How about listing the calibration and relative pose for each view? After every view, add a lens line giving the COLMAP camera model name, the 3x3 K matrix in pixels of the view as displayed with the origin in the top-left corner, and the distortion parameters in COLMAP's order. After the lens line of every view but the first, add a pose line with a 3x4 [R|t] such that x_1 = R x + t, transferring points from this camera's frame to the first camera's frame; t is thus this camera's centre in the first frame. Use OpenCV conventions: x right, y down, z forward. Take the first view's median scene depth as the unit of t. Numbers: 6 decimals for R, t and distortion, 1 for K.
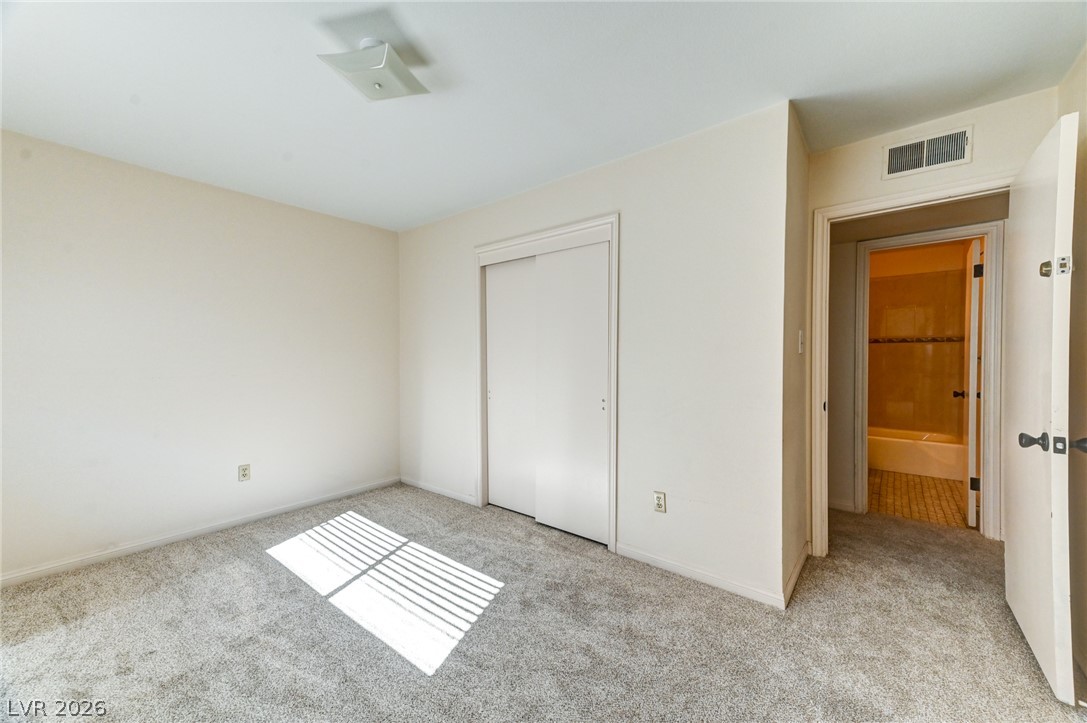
lens RADIAL K [[418.3, 0, 546.2], [0, 418.3, 359.1], [0, 0, 1]] dist [0.021150, 0.000423]
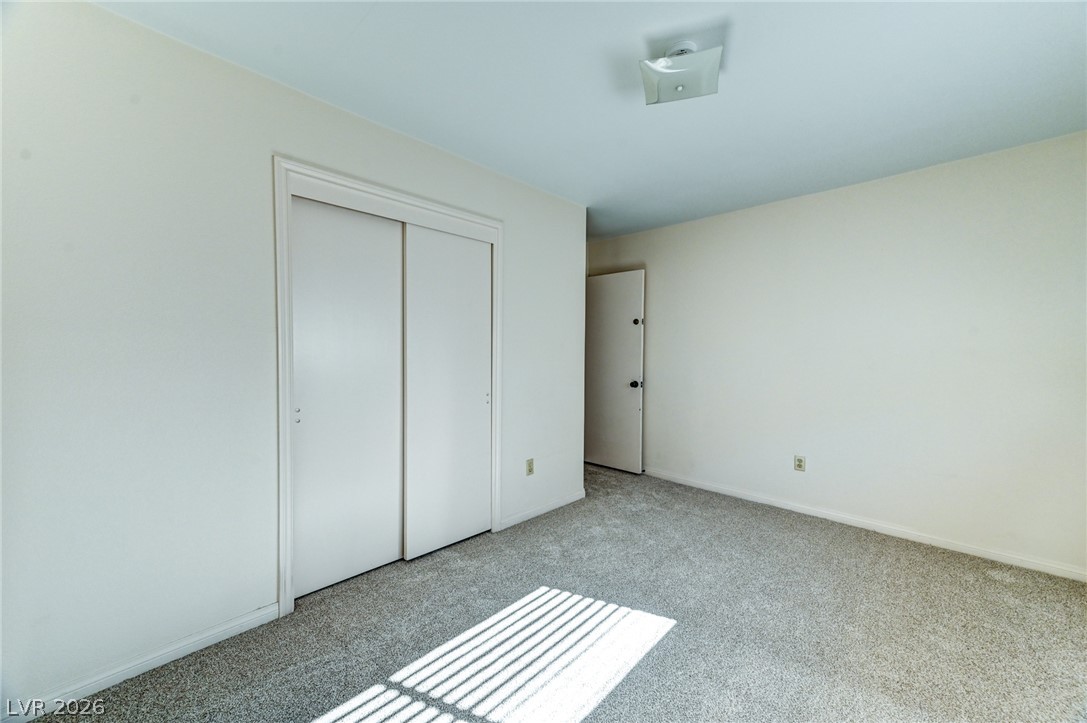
lens RADIAL K [[418.3, 0, 543.1], [0, 418.3, 360.1], [0, 0, 1]] dist [0.021150, 0.000423]
pose [[0.084362, -0.008552, 0.996398, -0.895119], [0.003505, 0.999960, 0.008286, 0.004250], [-0.996429, 0.002794, 0.084388, 0.770613]]
